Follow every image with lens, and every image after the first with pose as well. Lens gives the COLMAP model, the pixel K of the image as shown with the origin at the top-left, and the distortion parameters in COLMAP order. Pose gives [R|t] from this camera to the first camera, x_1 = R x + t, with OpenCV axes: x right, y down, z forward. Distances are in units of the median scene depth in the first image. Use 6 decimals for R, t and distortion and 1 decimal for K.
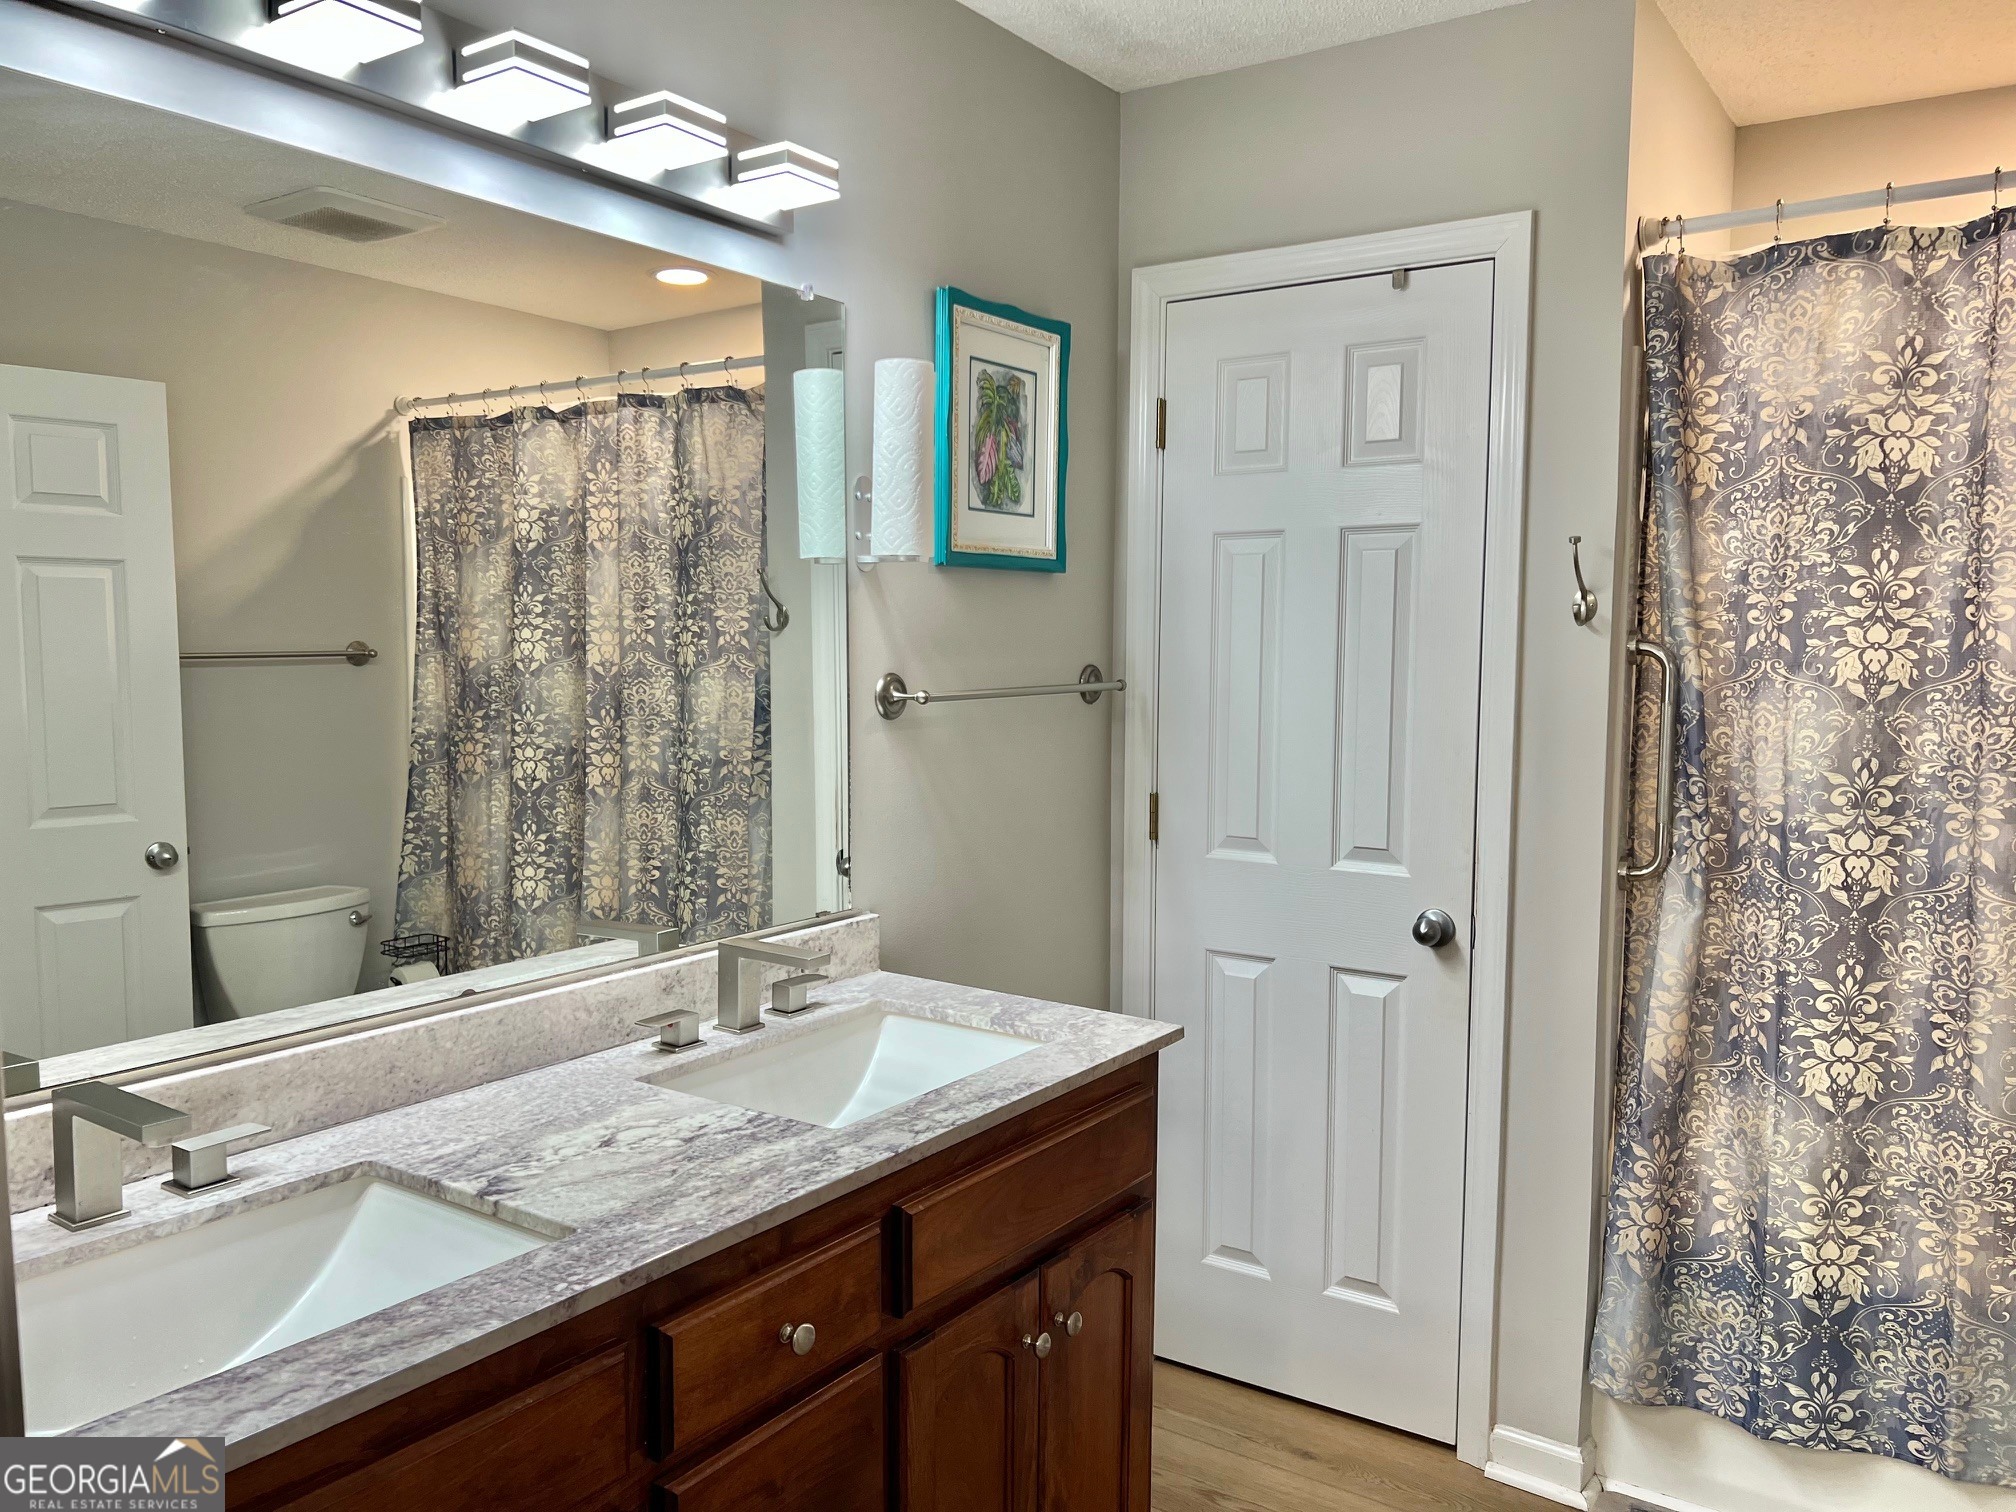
lens RADIAL K [[1531.5, 0, 999.7], [0, 1531.5, 764.6], [0, 0, 1]] dist [0.058493, -0.063422]
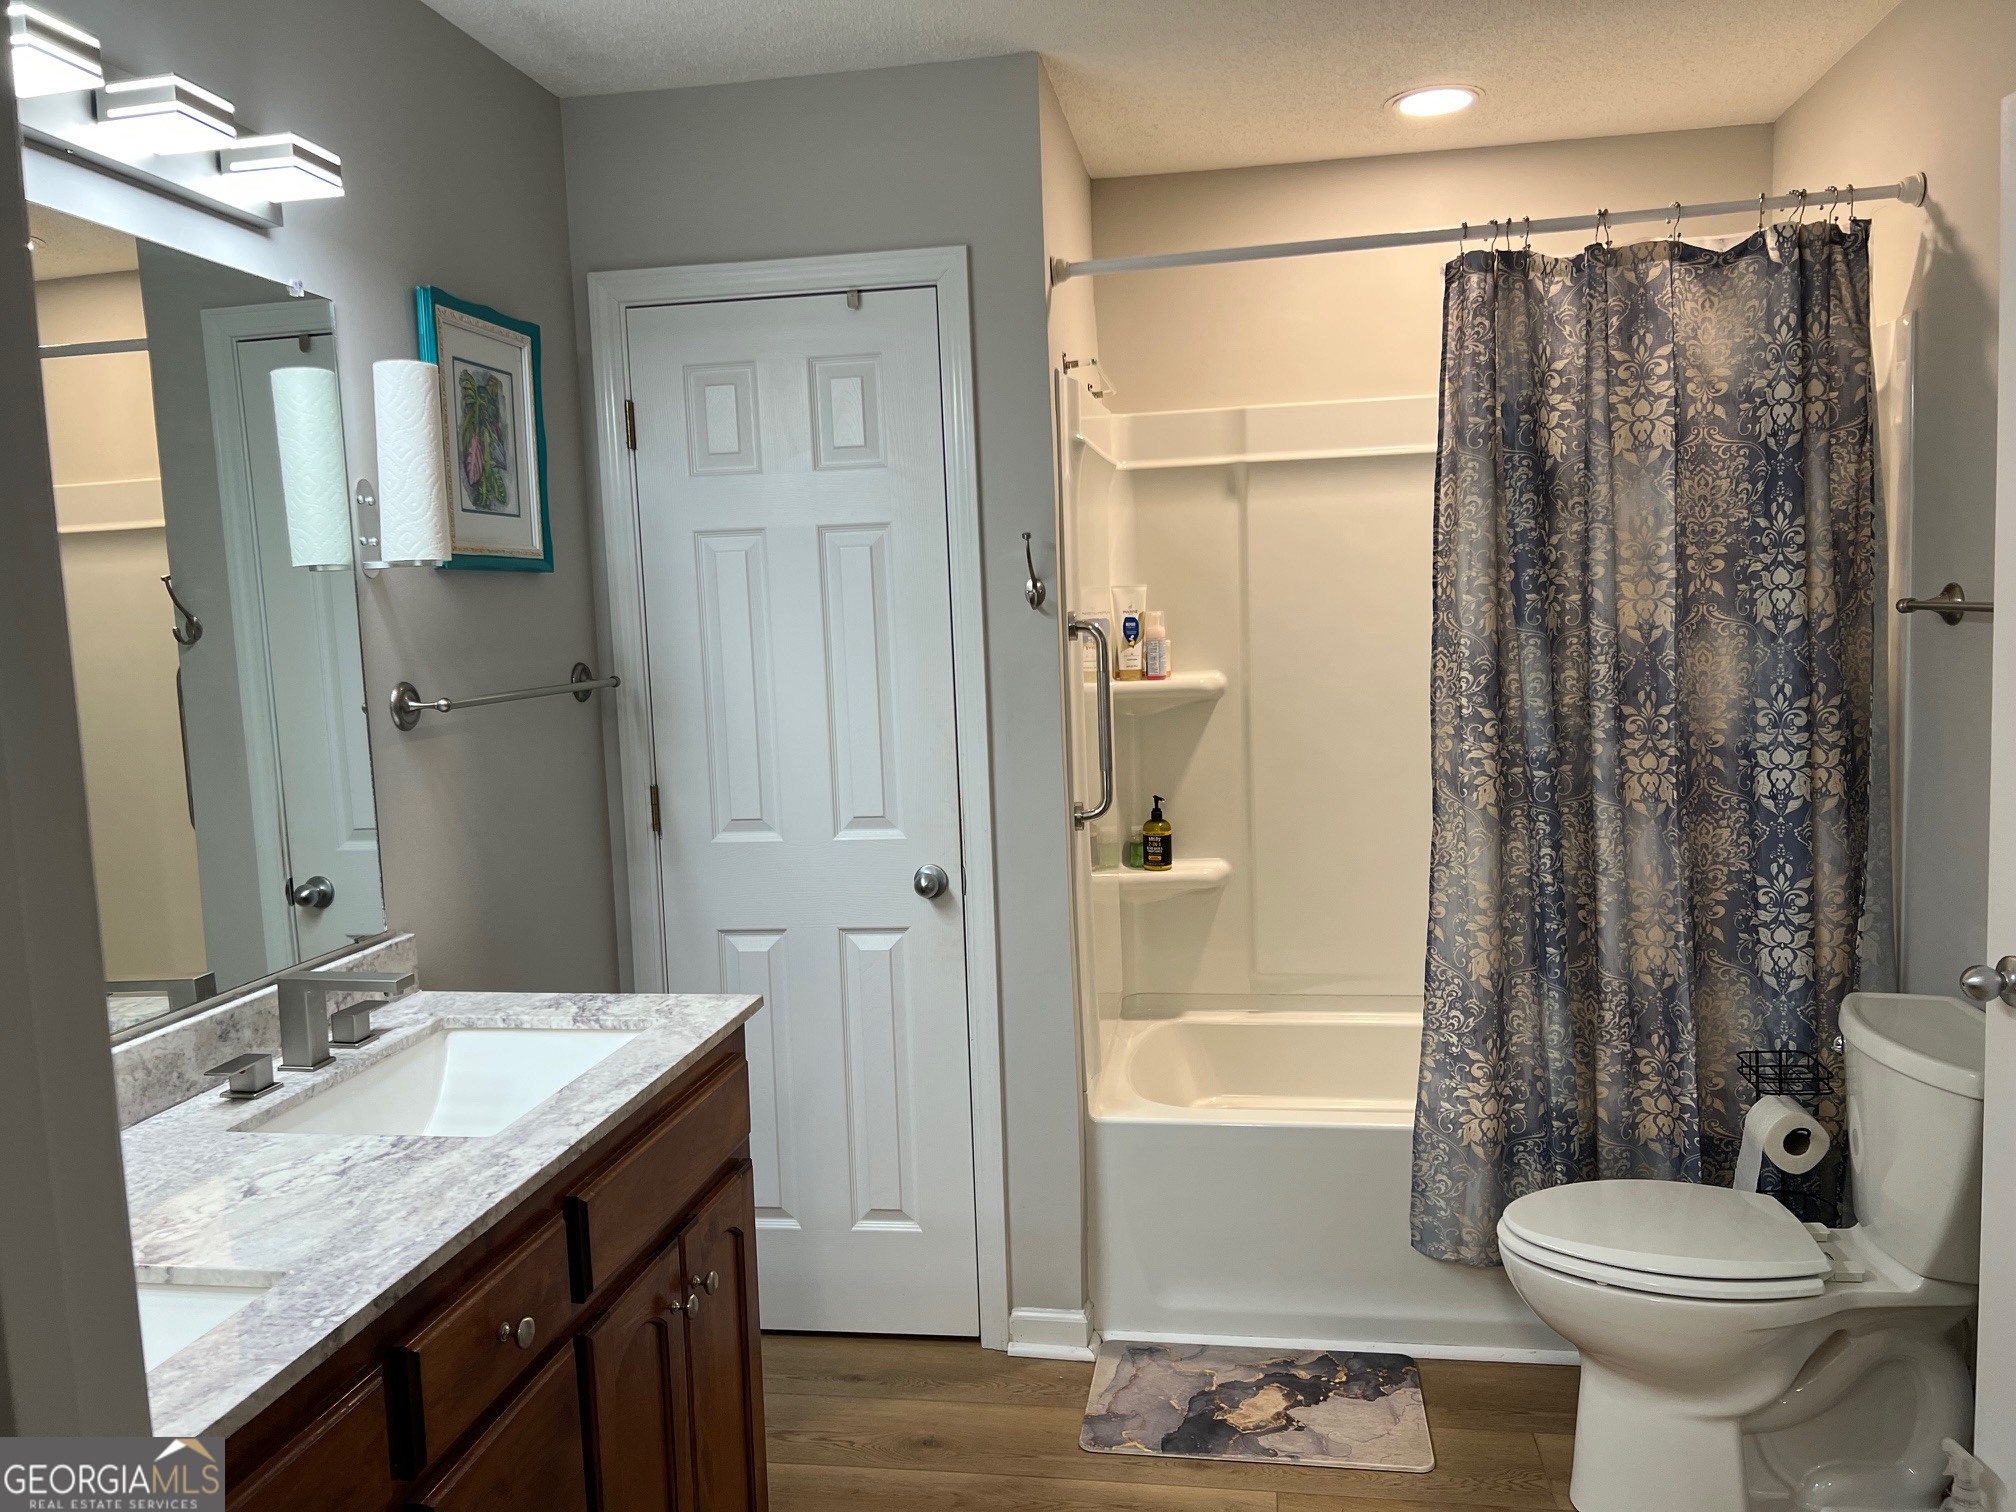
lens RADIAL K [[1531.5, 0, 1015.0], [0, 1531.5, 752.1], [0, 0, 1]] dist [0.058493, -0.063422]
pose [[0.905205, -0.077054, 0.417931, -0.134647], [0.076631, 0.996900, 0.017821, -0.003882], [-0.418009, 0.015895, 0.908304, -0.044982]]
